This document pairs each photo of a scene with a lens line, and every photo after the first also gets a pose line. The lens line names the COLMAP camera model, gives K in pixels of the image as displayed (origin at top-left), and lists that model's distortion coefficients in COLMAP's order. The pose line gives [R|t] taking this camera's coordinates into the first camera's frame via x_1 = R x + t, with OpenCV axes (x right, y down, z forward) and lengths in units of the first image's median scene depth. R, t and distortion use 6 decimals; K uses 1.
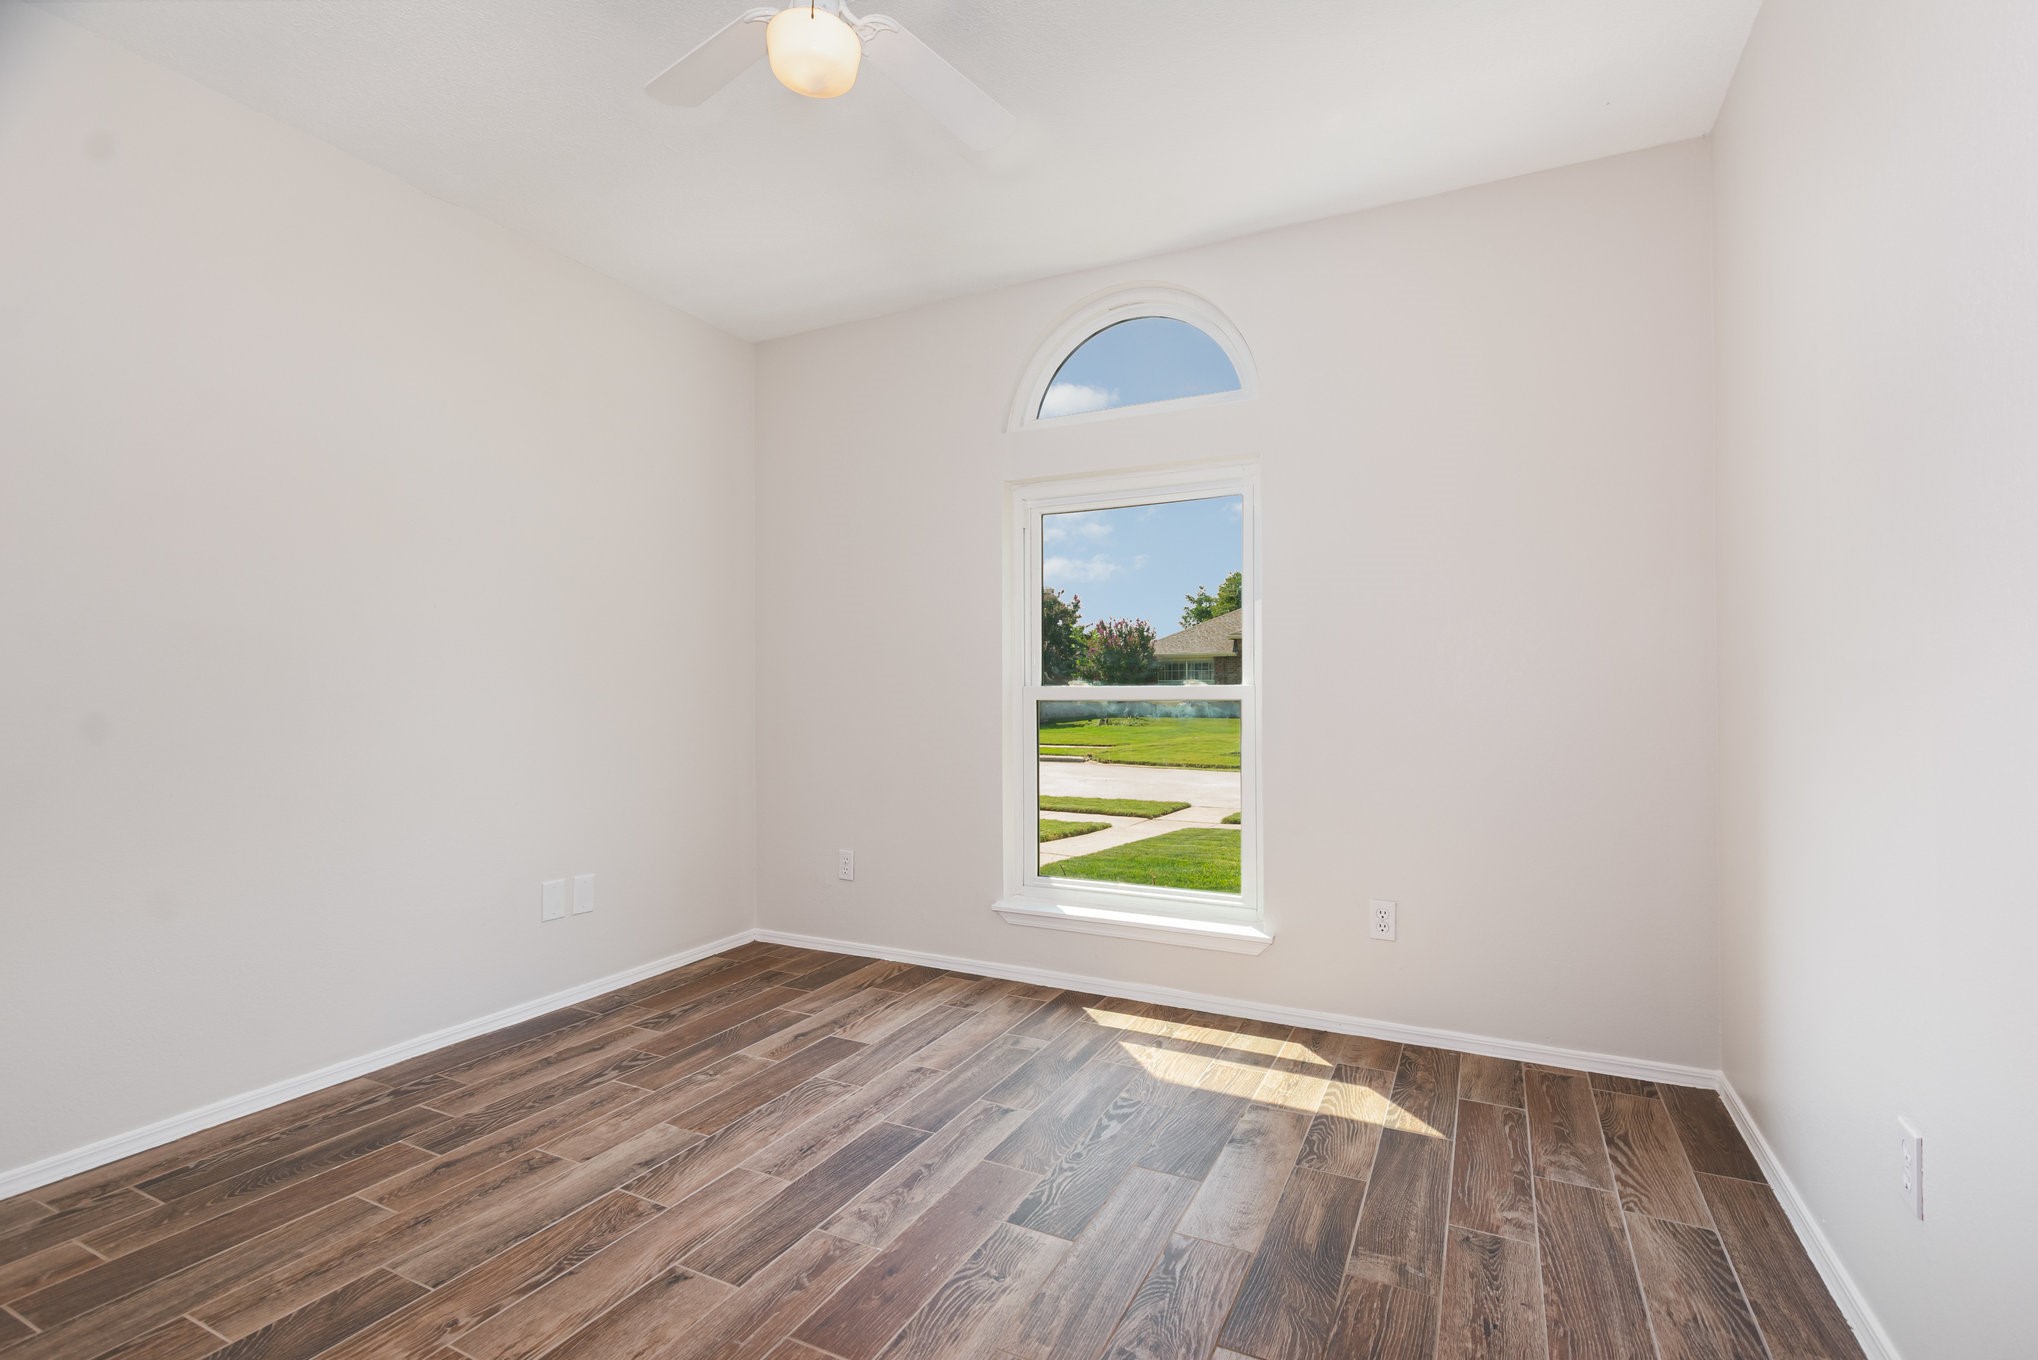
lens RADIAL K [[915.1, 0, 1026.5], [0, 915.1, 680.7], [0, 0, 1]] dist [-0.002111, -0.000265]
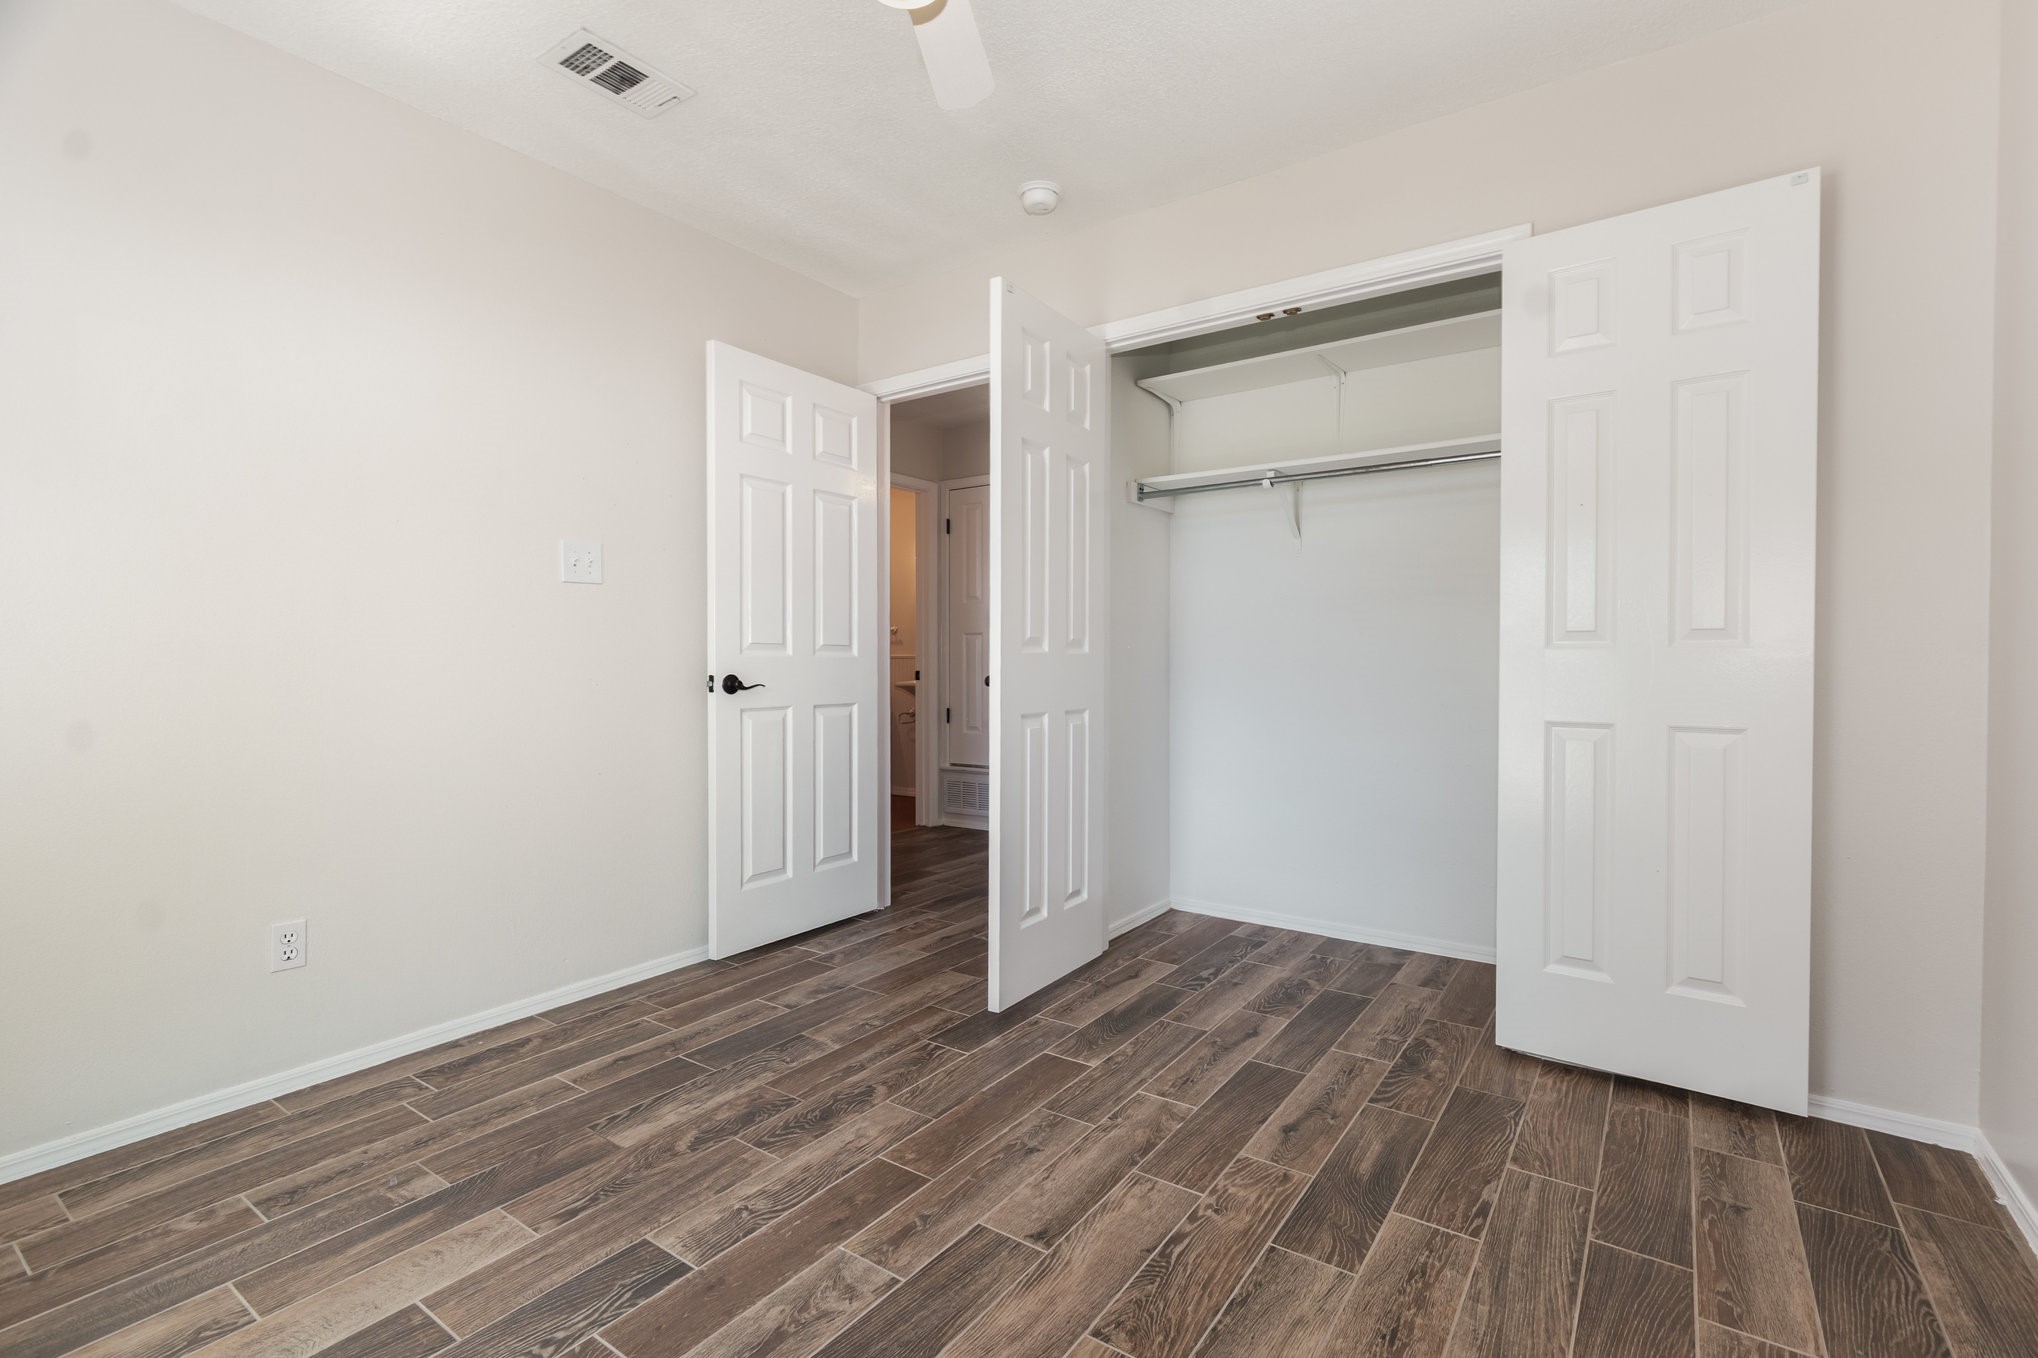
lens RADIAL K [[915.1, 0, 1026.5], [0, 915.1, 679.7], [0, 0, 1]] dist [-0.002111, -0.000265]
pose [[-0.990143, 0.002567, 0.140035, -0.488850], [0.004314, 0.999917, 0.012175, 0.015665], [-0.139992, 0.012659, -0.990072, 1.917015]]
